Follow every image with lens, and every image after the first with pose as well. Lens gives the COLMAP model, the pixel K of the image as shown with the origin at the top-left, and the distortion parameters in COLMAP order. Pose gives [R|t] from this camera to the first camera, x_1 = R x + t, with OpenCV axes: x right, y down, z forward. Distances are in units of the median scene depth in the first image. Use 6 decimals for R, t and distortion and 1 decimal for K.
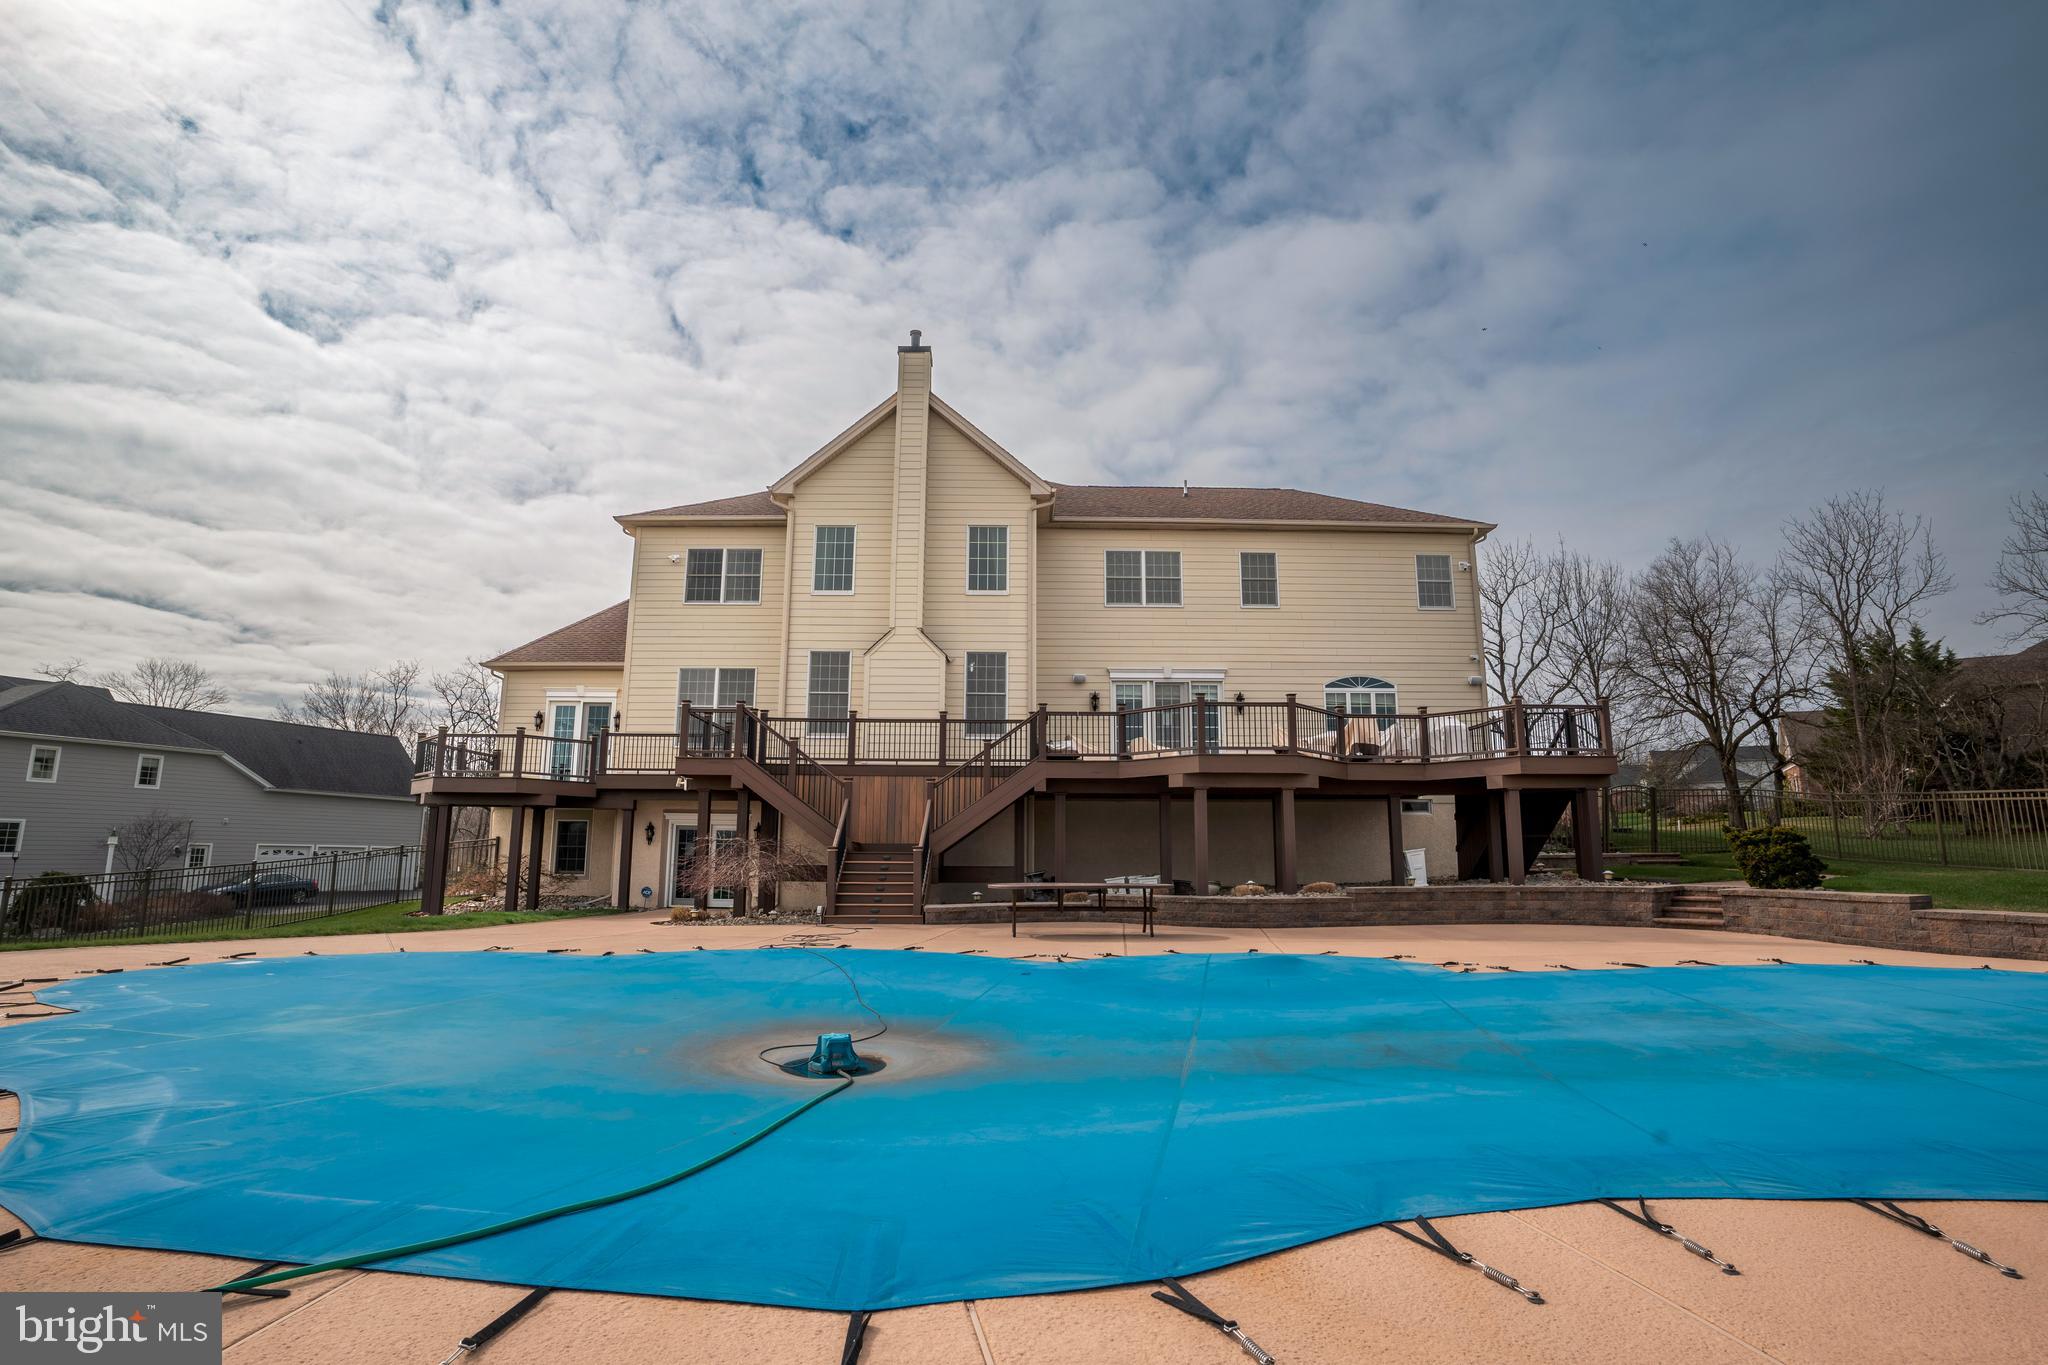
lens RADIAL K [[1017.9, 0, 1024.0], [0, 1017.9, 682.5], [0, 0, 1]] dist [-0.068463, 0.000425]
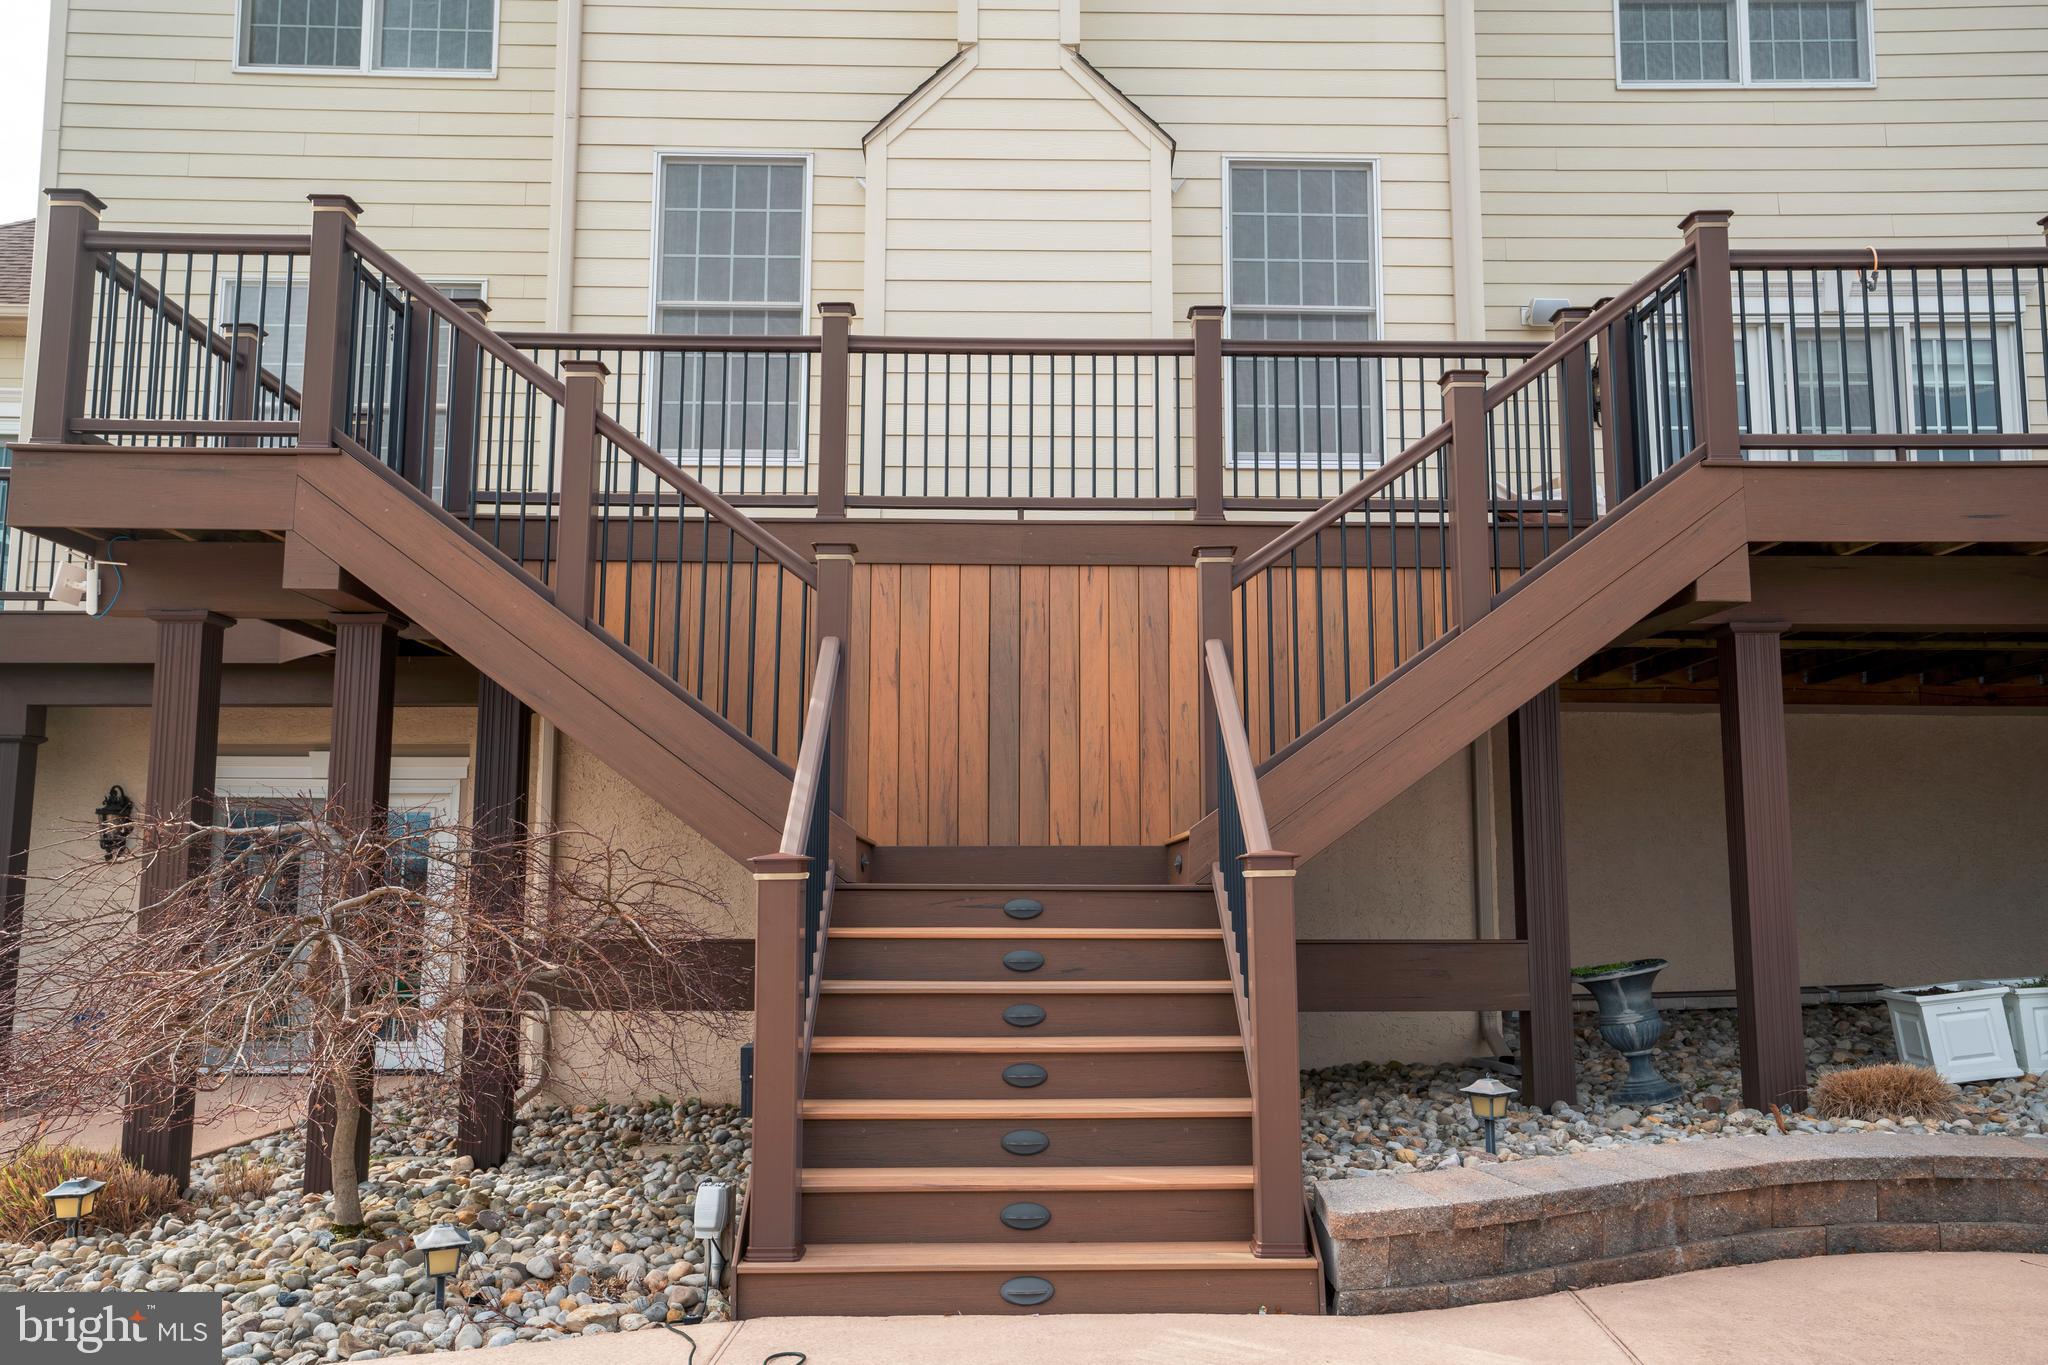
lens RADIAL K [[1591.6, 0, 1024.0], [0, 1591.6, 682.5], [0, 0, 1]] dist [-0.002212, 0.069654]
pose [[0.999972, -0.001023, 0.007384, -0.113939], [0.000694, 0.999012, 0.044435, 0.091367], [-0.007422, -0.044429, 0.998985, 0.554032]]
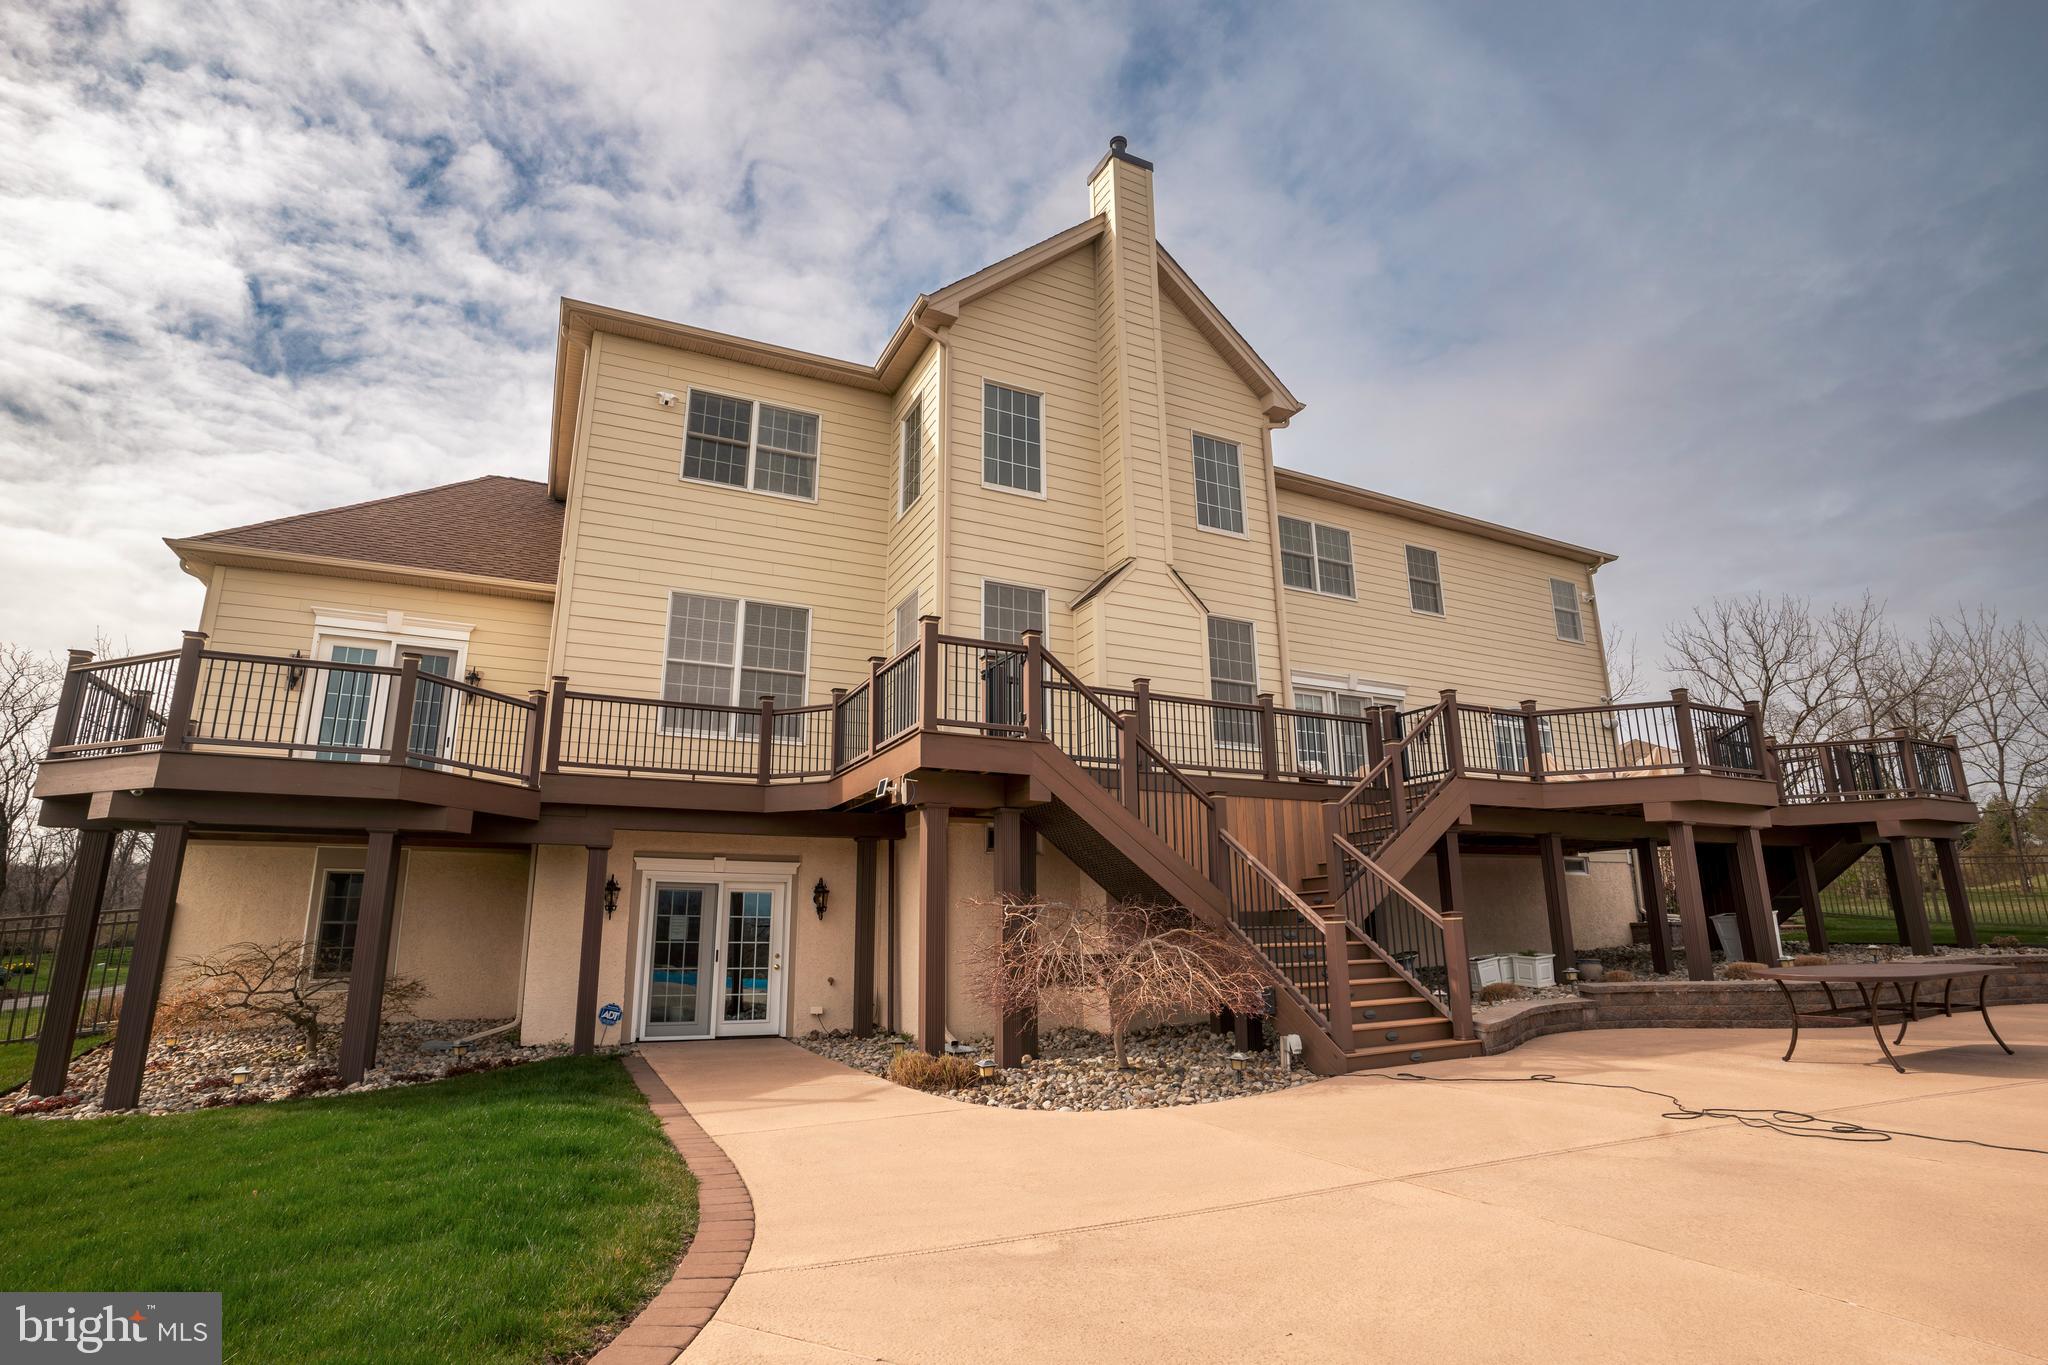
lens RADIAL K [[1017.9, 0, 1024.0], [0, 1017.9, 682.5], [0, 0, 1]] dist [-0.068463, 0.000425]
pose [[0.899785, 0.093842, 0.426122, -0.427030], [-0.062482, 0.994245, -0.087022, 0.075755], [-0.431836, 0.051676, 0.900471, 0.461511]]
